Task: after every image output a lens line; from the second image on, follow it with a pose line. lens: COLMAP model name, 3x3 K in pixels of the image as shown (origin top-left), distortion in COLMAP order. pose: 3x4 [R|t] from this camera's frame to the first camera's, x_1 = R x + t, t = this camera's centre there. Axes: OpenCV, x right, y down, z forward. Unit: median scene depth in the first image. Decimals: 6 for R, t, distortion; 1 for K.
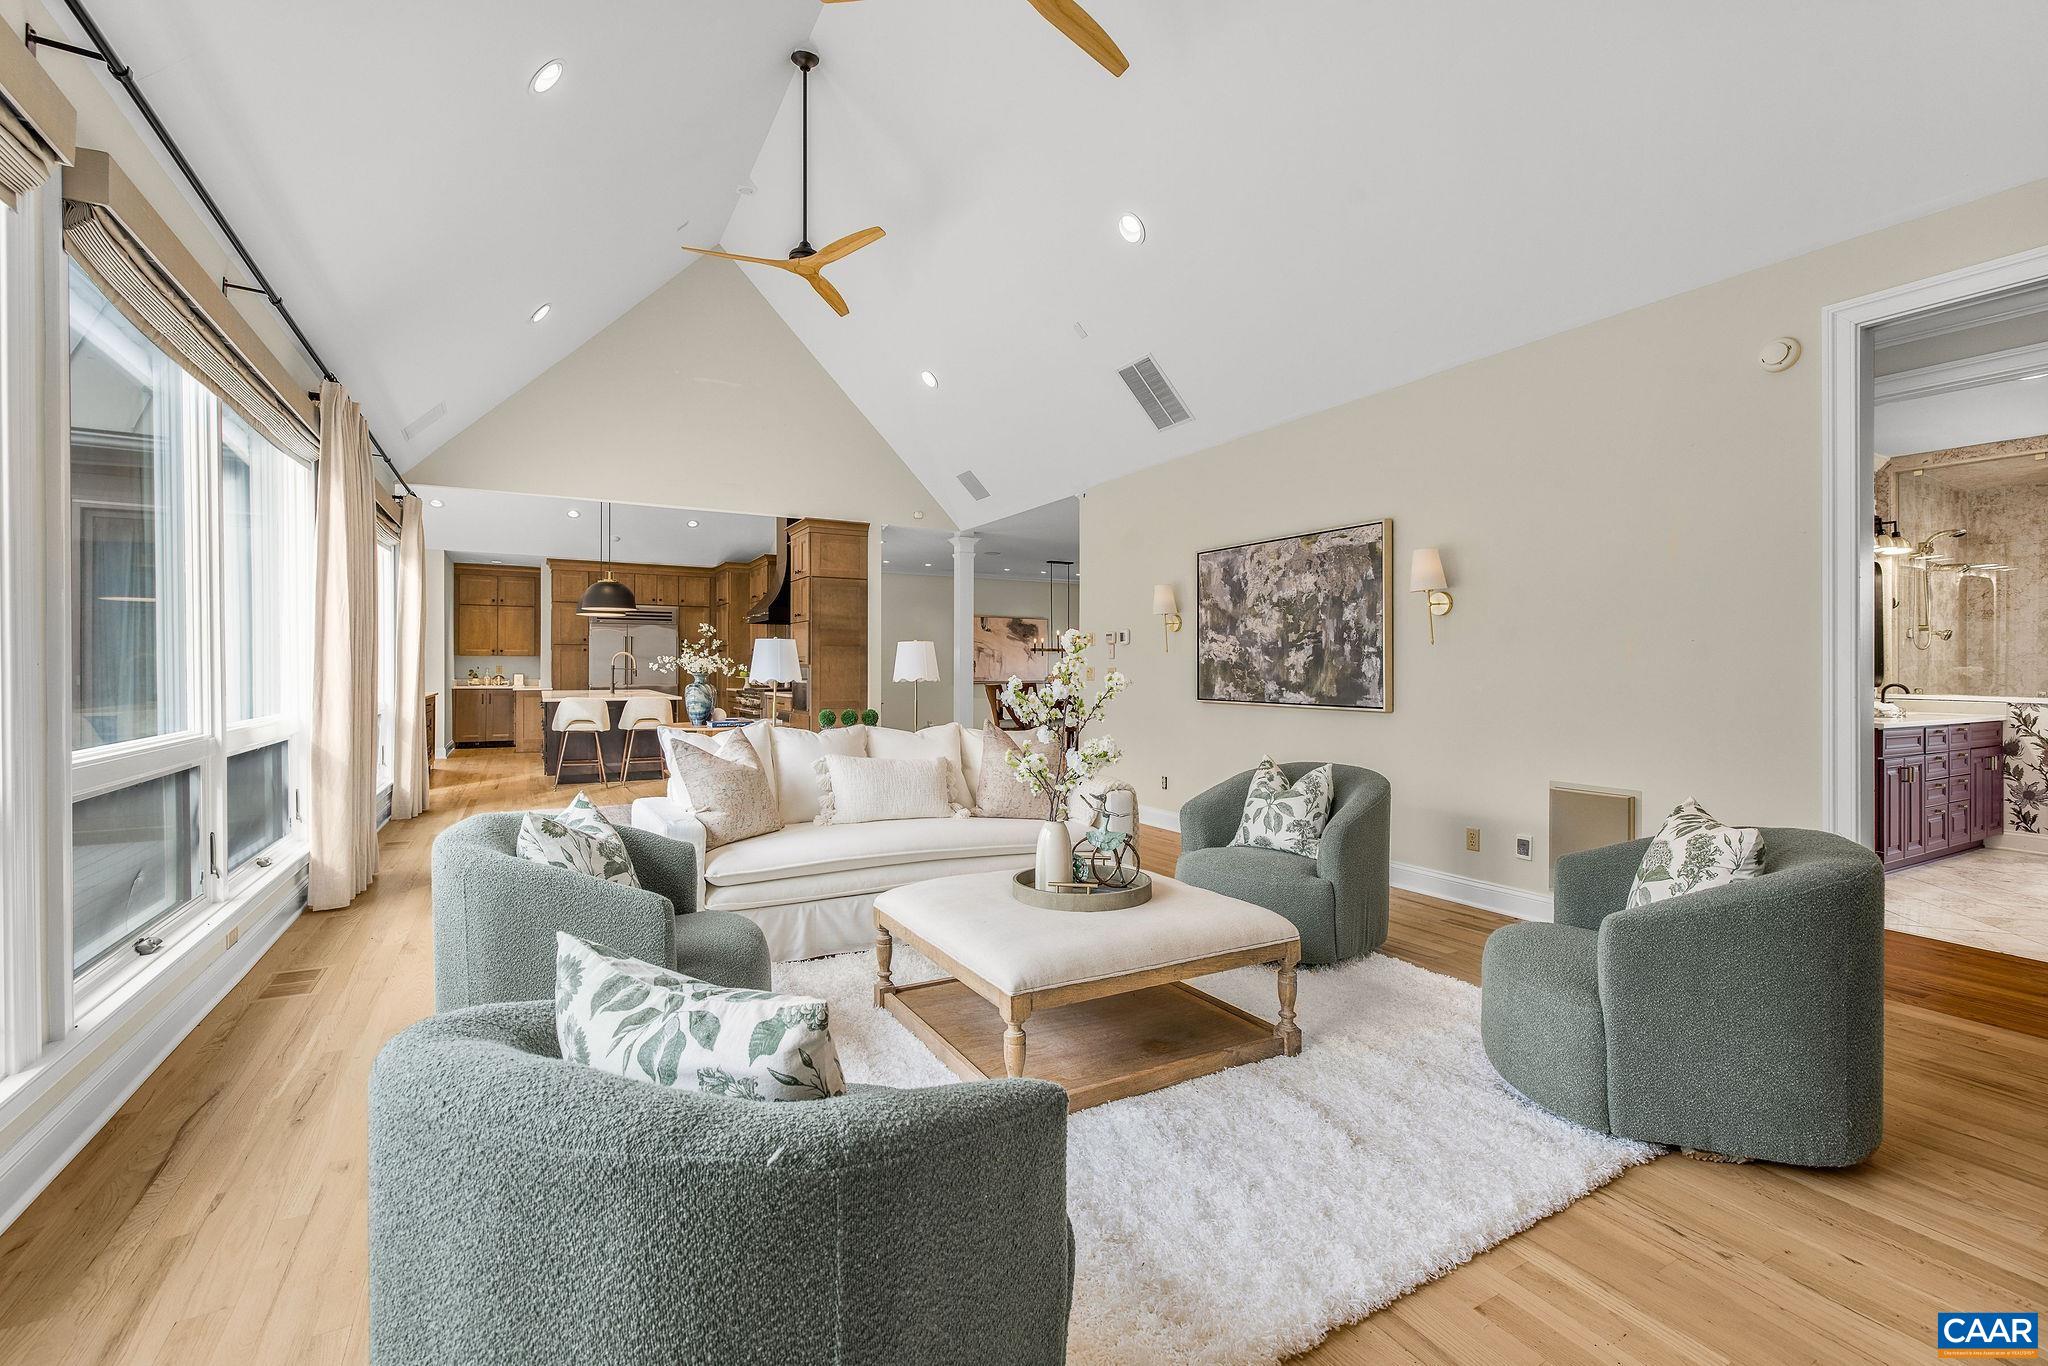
lens RADIAL K [[881.8, 0, 1019.7], [0, 881.8, 668.1], [0, 0, 1]] dist [0.000439, 0.000172]
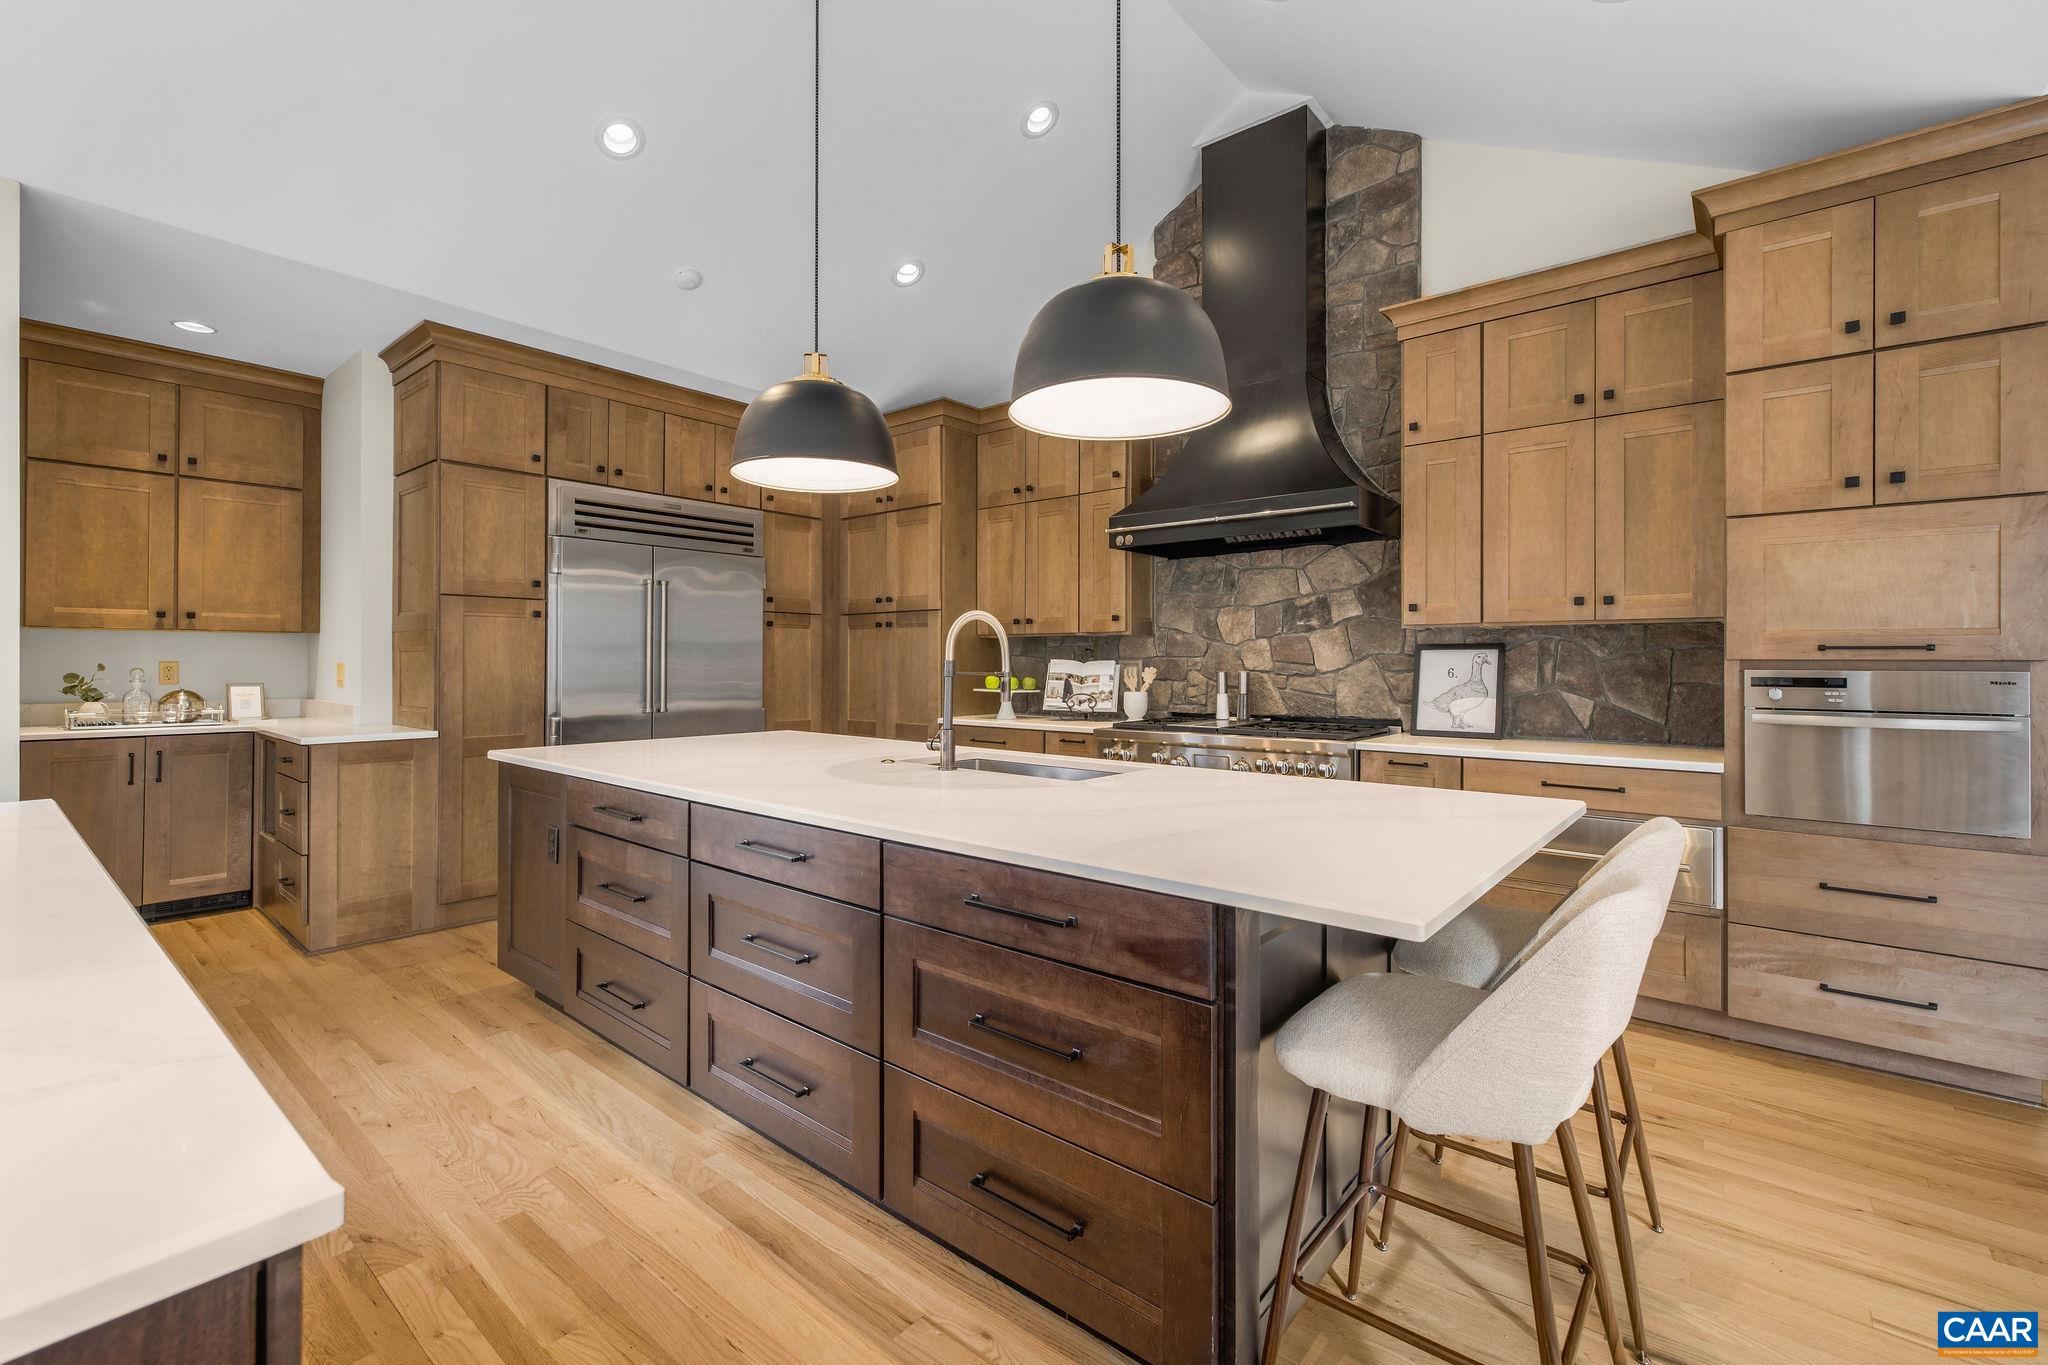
lens RADIAL K [[881.8, 0, 1029.4], [0, 881.8, 662.4], [0, 0, 1]] dist [0.000439, 0.000172]
pose [[0.930794, 0.000621, 0.365545, -0.489855], [0.001726, 0.999980, -0.006095, 0.000565], [-0.365541, 0.006305, 0.930774, 0.682609]]
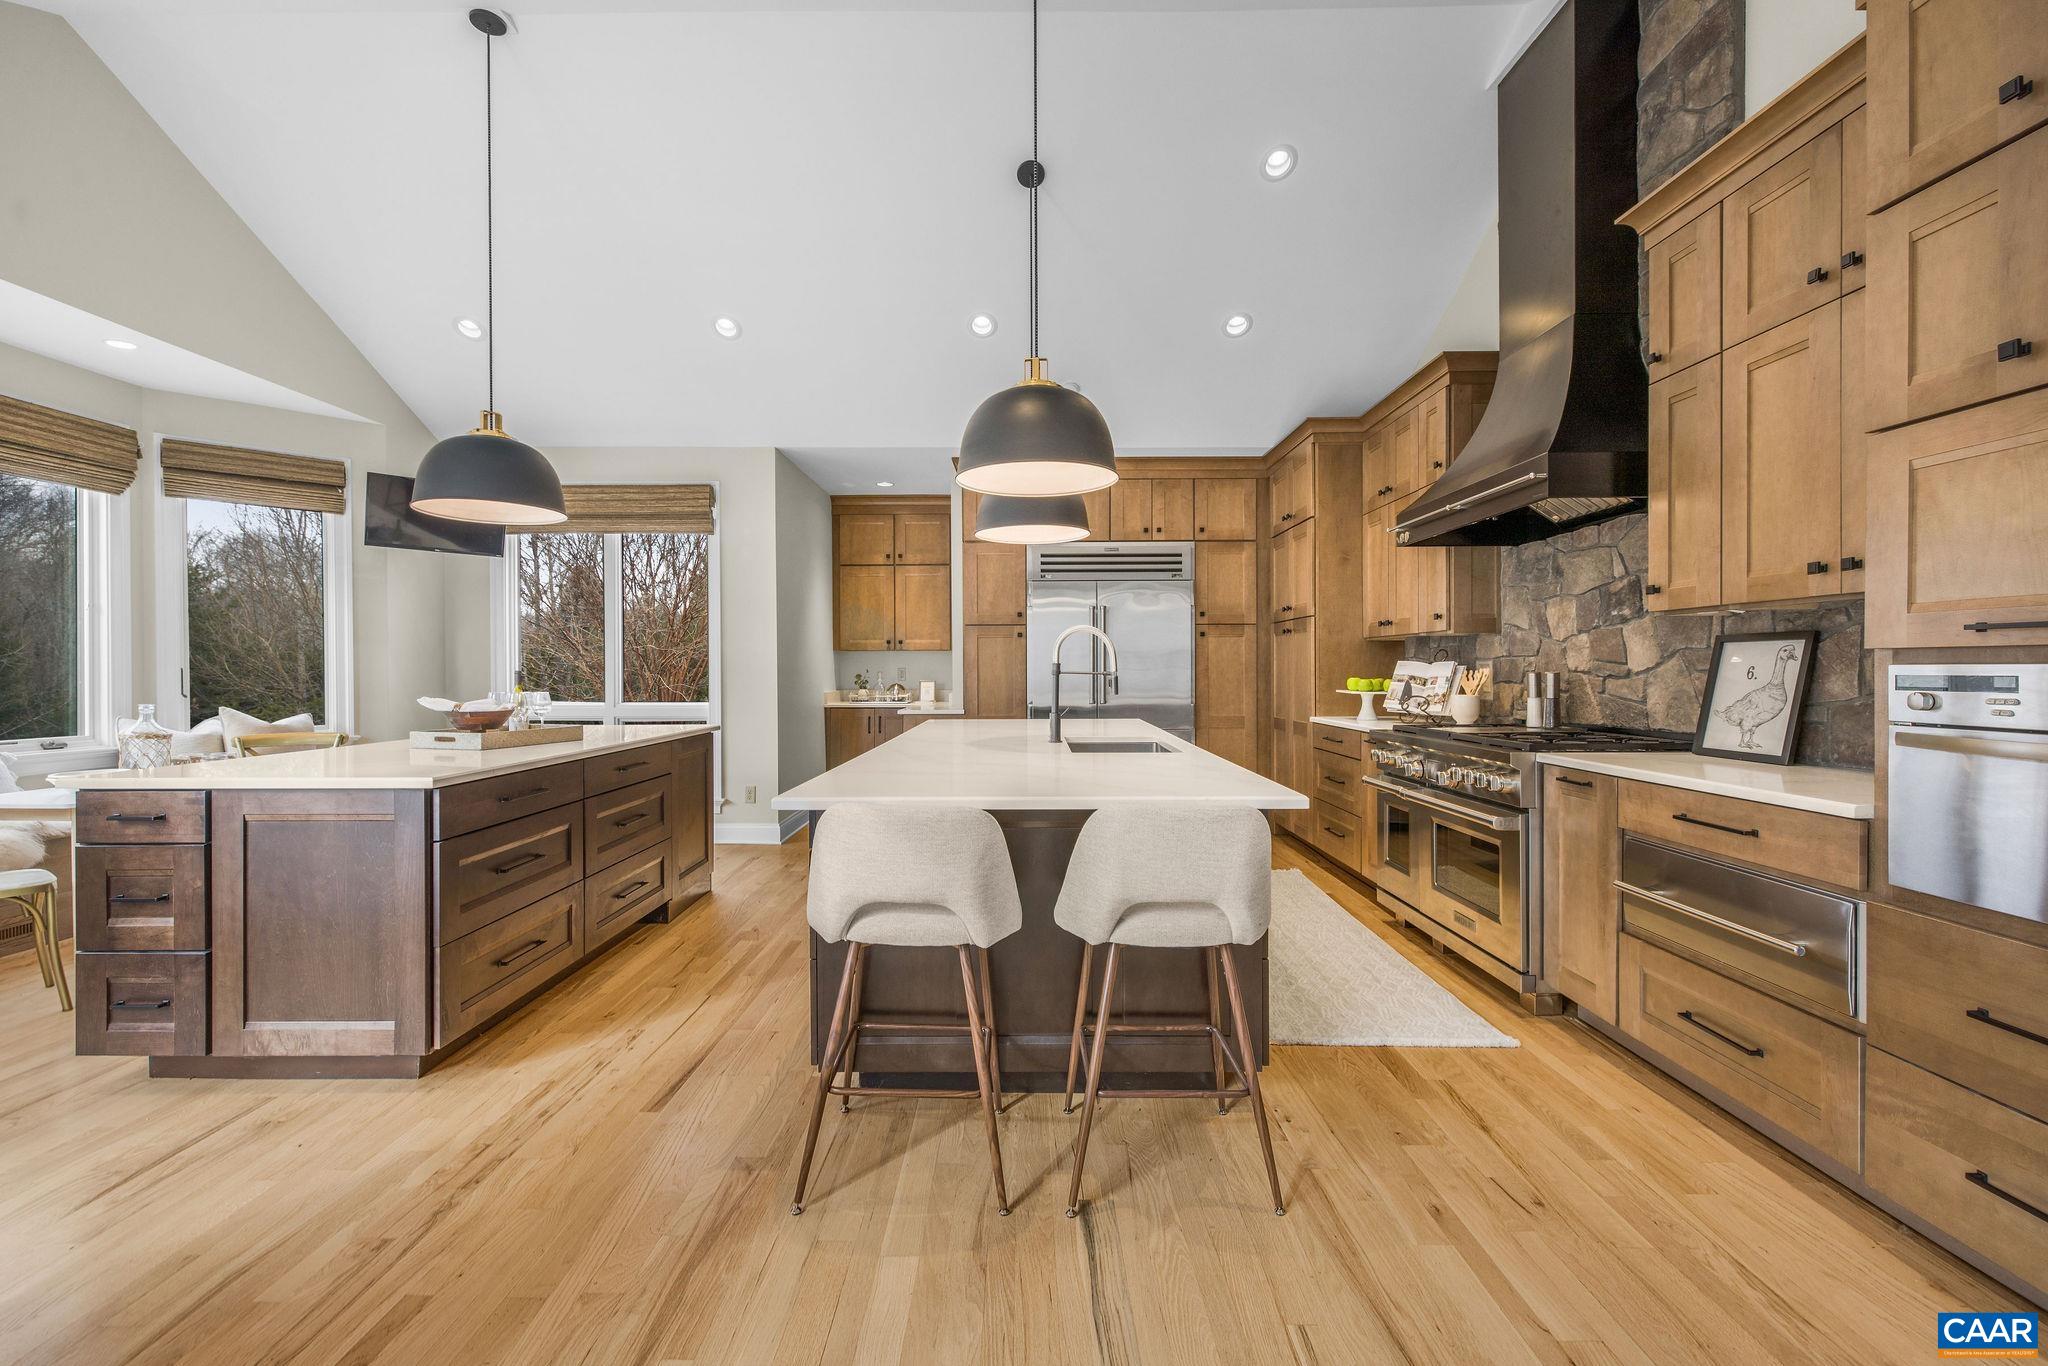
lens RADIAL K [[881.8, 0, 1015.2], [0, 881.8, 676.4], [0, 0, 1]] dist [0.000439, 0.000172]
pose [[0.869593, -0.000890, -0.493768, -0.272161], [0.001330, 0.999999, 0.000541, 0.003433], [0.493767, -0.001128, 0.869594, 0.619956]]
